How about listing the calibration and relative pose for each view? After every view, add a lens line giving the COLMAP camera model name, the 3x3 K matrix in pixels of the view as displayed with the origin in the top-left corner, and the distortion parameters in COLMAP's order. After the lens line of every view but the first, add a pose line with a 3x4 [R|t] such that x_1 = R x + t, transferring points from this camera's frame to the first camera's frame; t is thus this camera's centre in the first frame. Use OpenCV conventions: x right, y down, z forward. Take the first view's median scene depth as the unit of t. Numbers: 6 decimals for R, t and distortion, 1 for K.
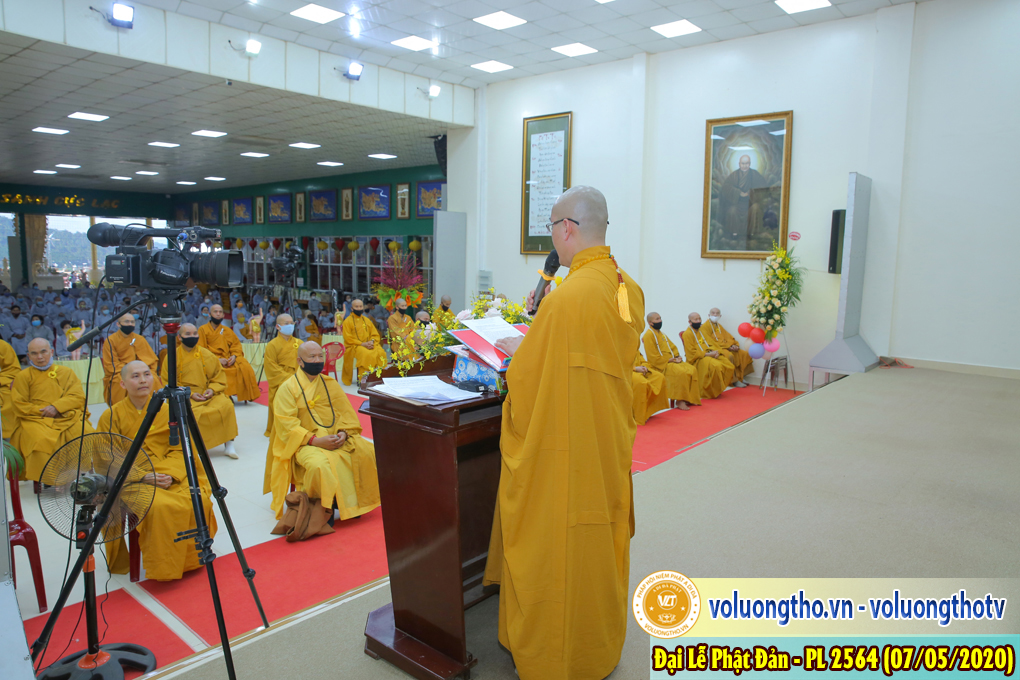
lens RADIAL K [[679.2, 0, 510.0], [0, 679.2, 340.0], [0, 0, 1]] dist [-0.030279, 0.001047]
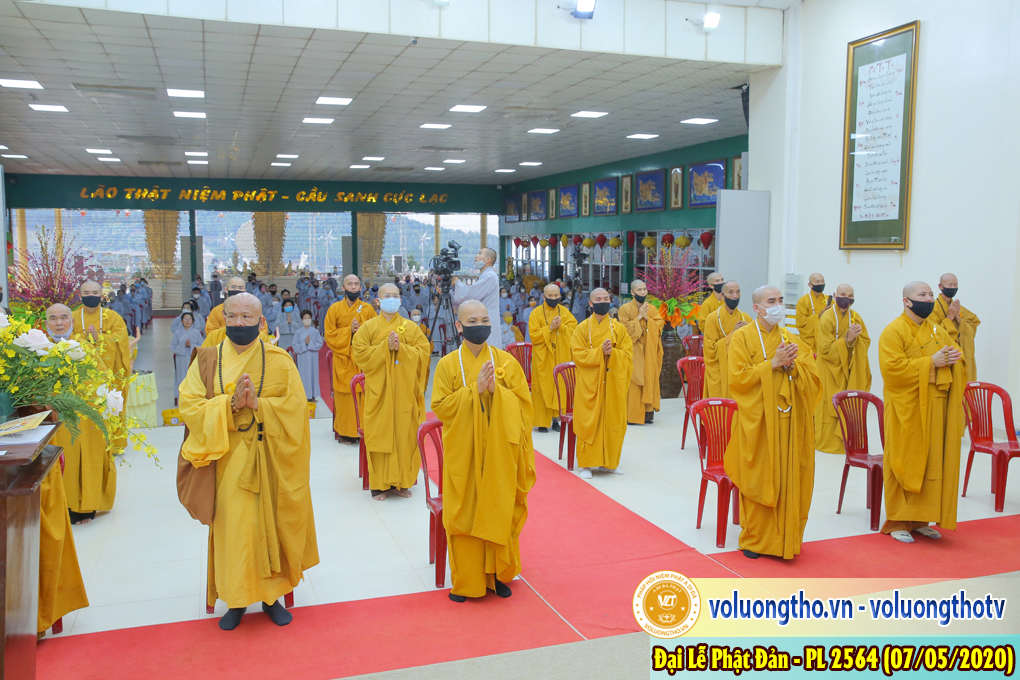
lens RADIAL K [[842.6, 0, 510.0], [0, 842.6, 340.0], [0, 0, 1]] dist [-0.006919, 0.008977]
pose [[0.876246, 0.040631, -0.480148, 0.088946], [-0.051025, 0.998660, -0.008610, -0.010240], [0.479155, 0.032044, 0.877145, 0.087708]]
